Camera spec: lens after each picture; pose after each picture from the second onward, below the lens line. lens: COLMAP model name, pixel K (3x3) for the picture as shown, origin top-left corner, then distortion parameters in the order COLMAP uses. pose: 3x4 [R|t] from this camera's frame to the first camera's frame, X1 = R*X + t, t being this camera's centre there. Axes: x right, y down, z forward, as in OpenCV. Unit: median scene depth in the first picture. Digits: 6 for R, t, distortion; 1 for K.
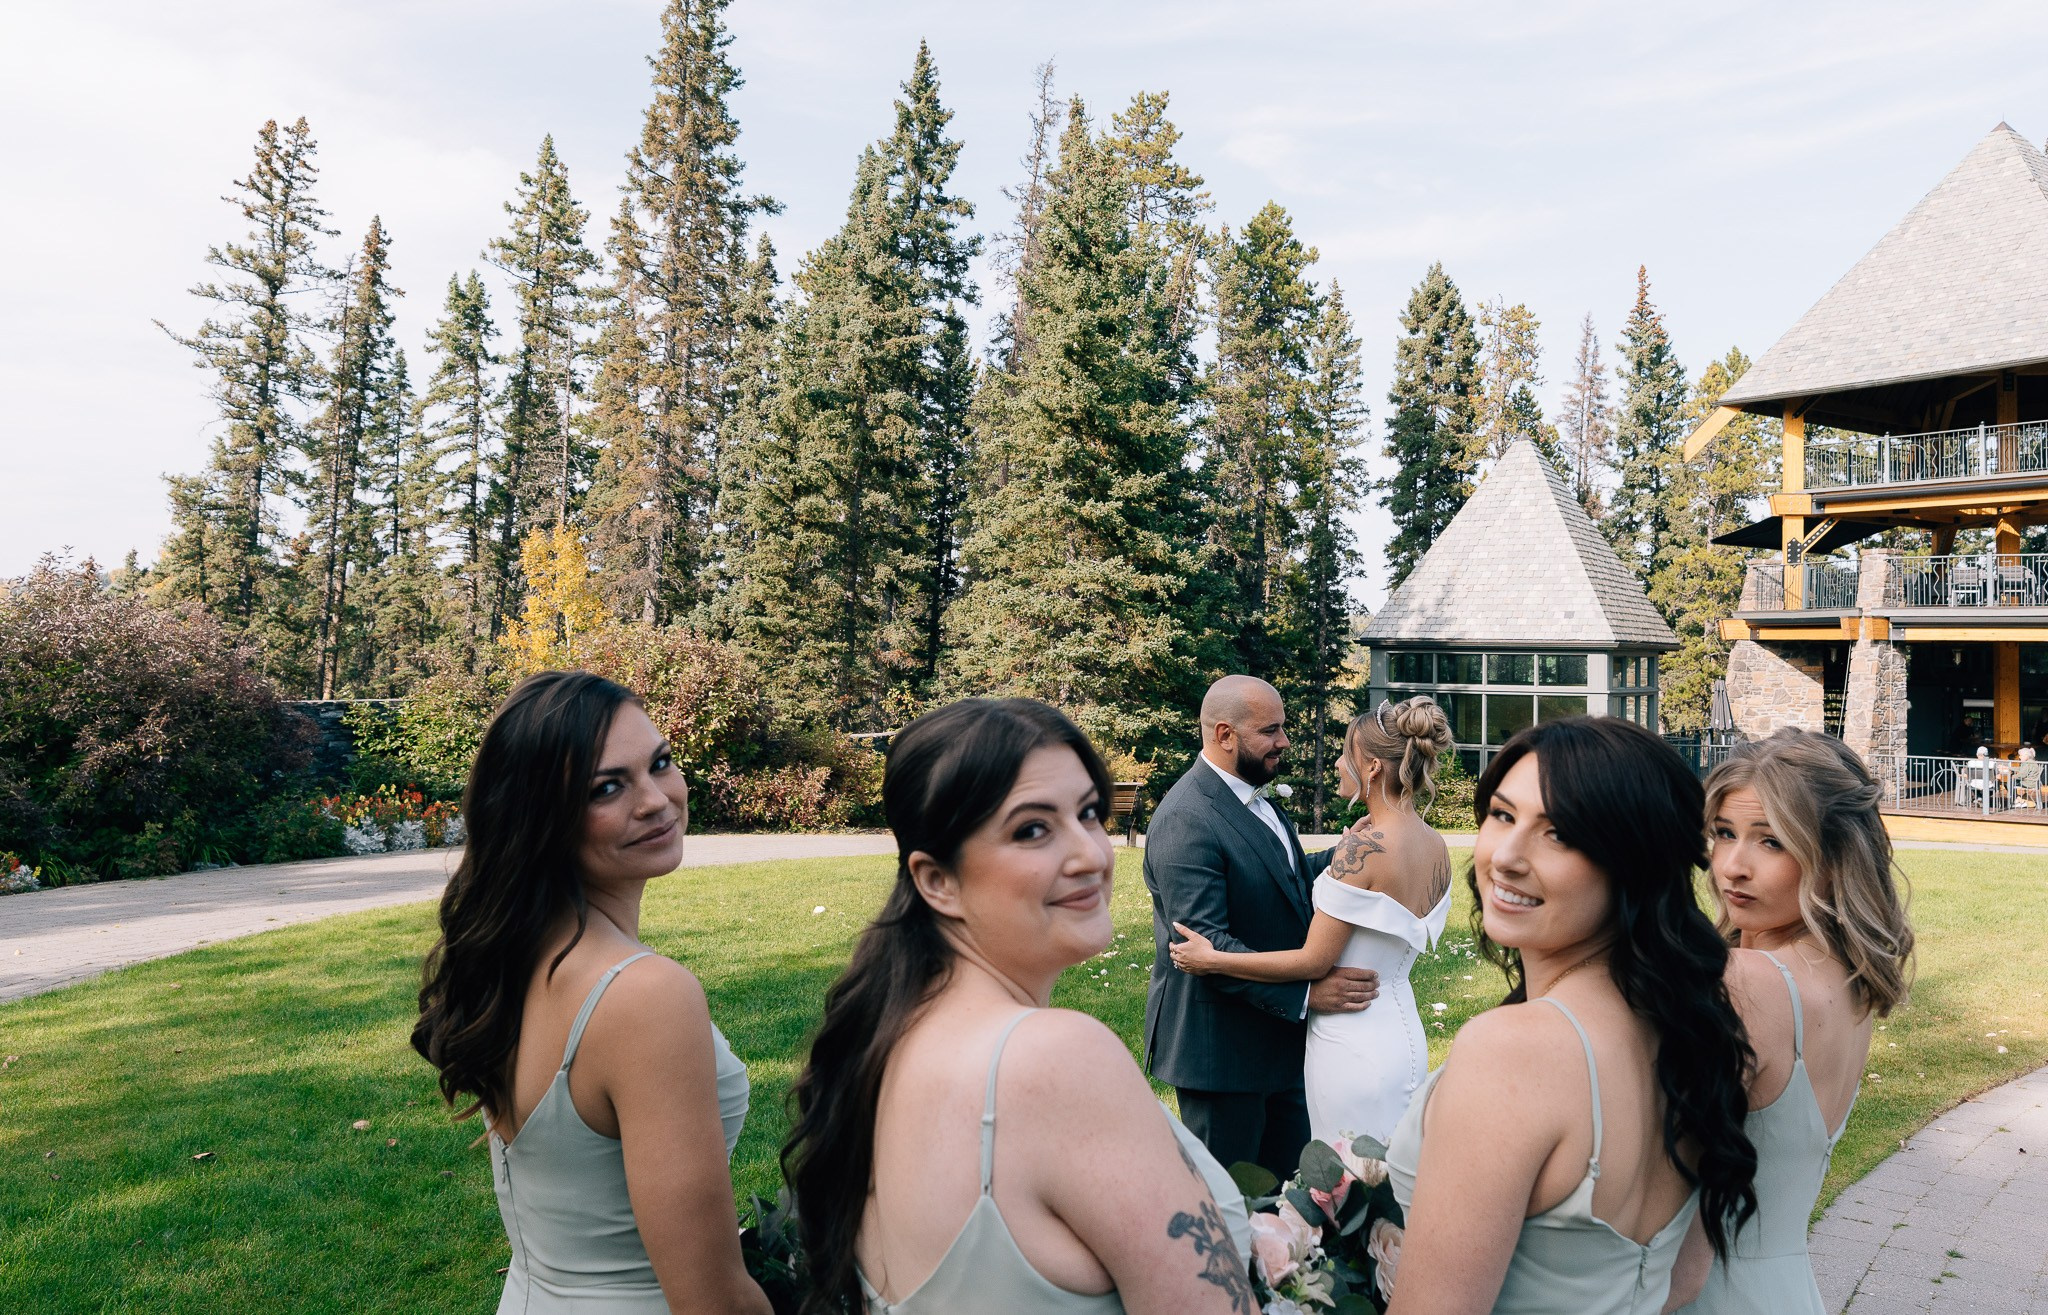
lens RADIAL K [[1224.0, 0, 1059.3], [0, 1224.0, 654.4], [0, 0, 1]] dist [-0.005456, -0.001385]
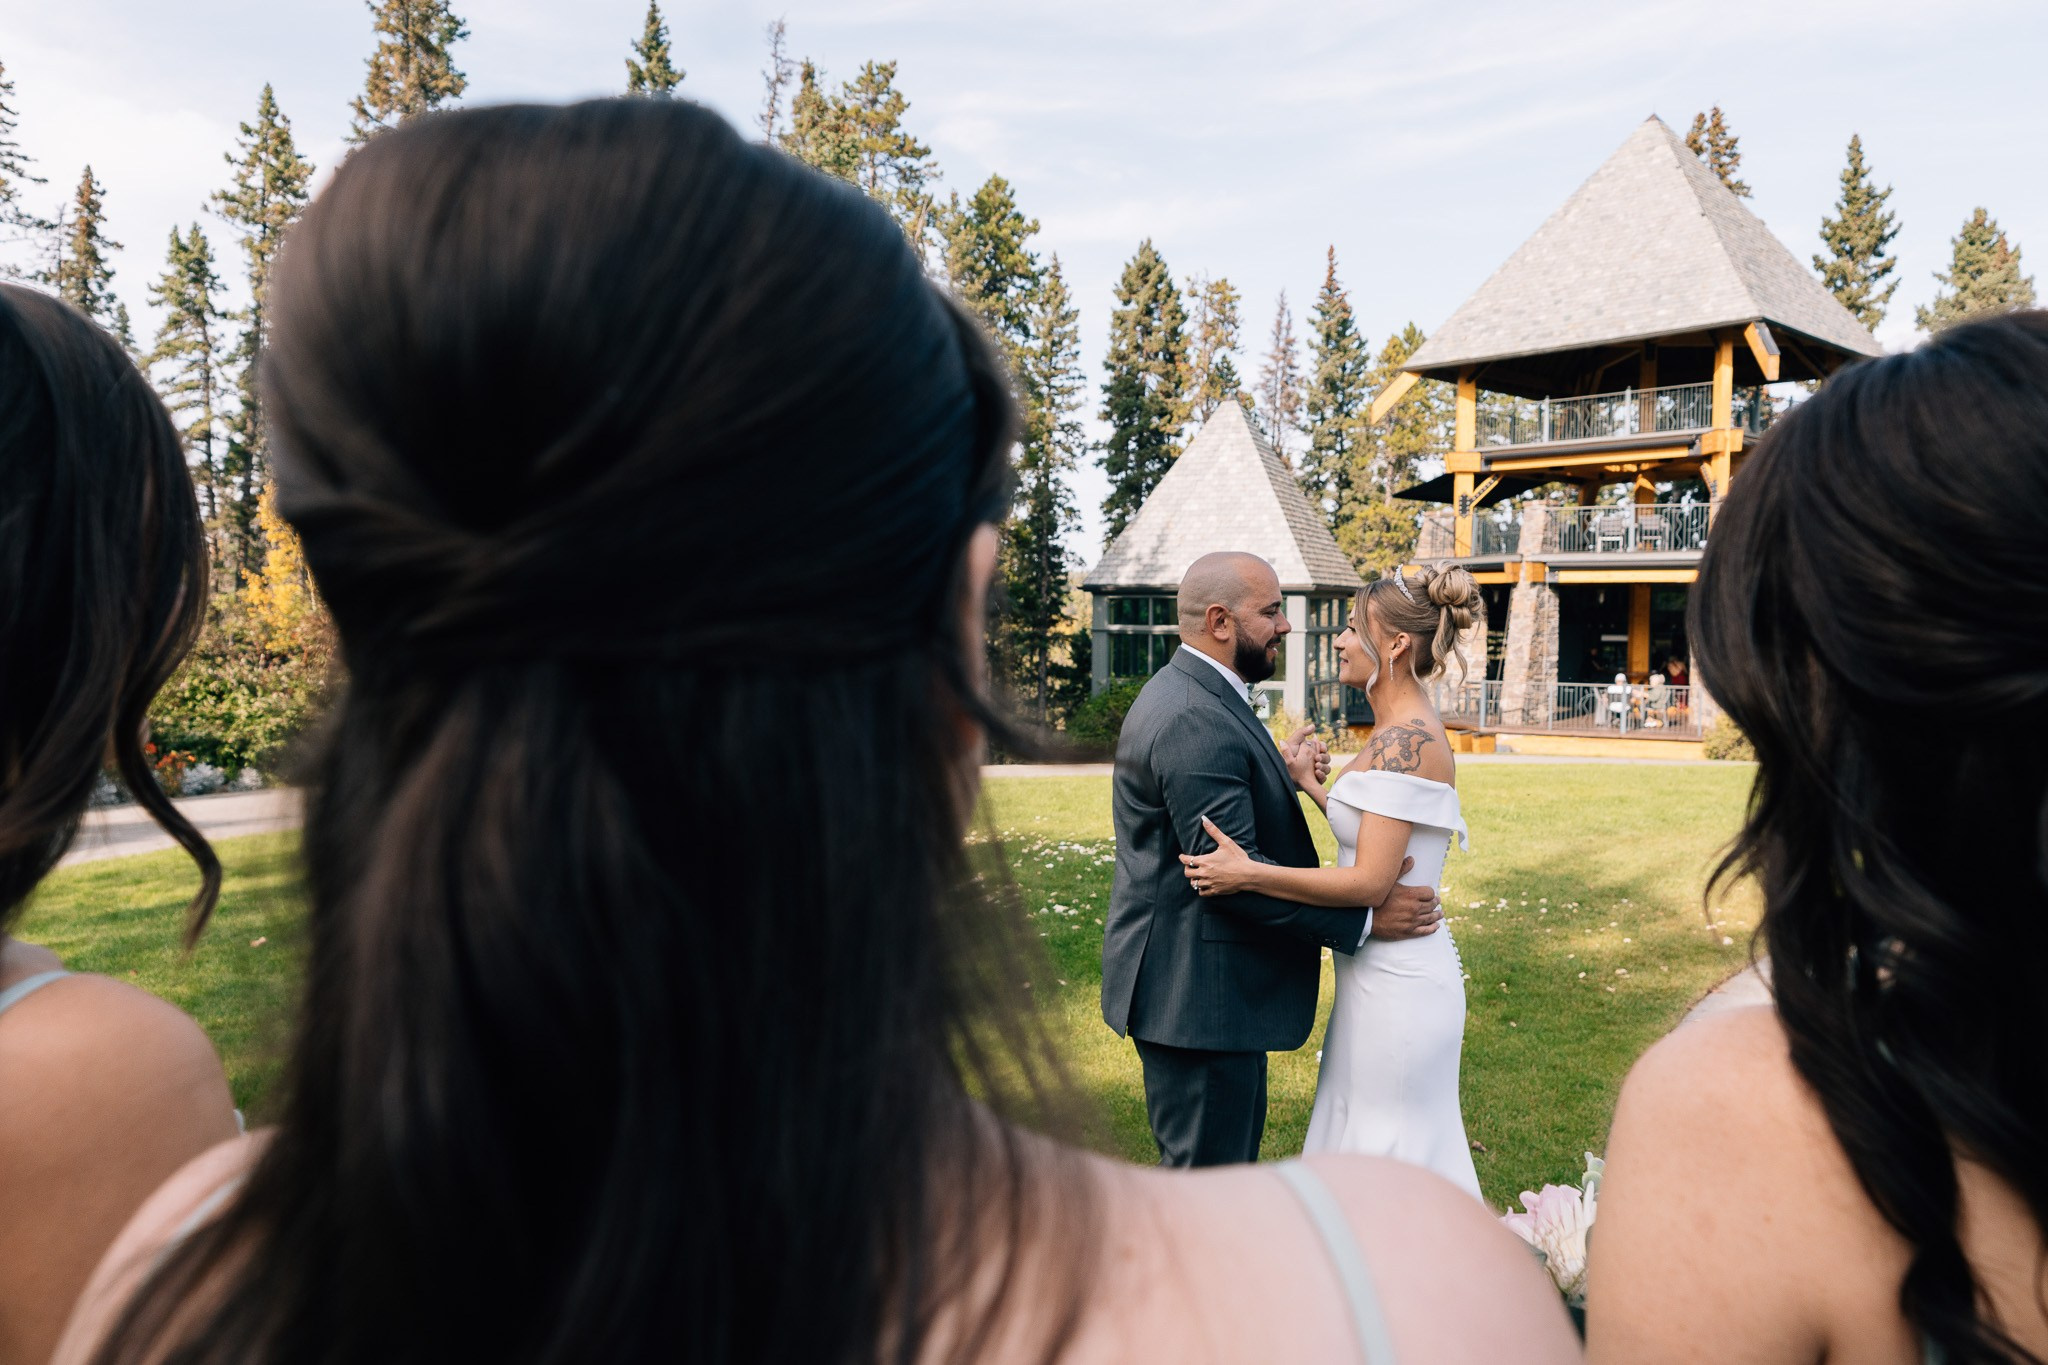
lens RADIAL K [[1434.4, 0, 1016.8], [0, 1434.4, 684.3], [0, 0, 1]] dist [-0.006690, -0.001811]
pose [[0.992261, -0.018701, 0.122755, 0.031301], [0.006087, 0.994730, 0.102345, -0.057594], [-0.124022, -0.100806, 0.987146, -0.262848]]
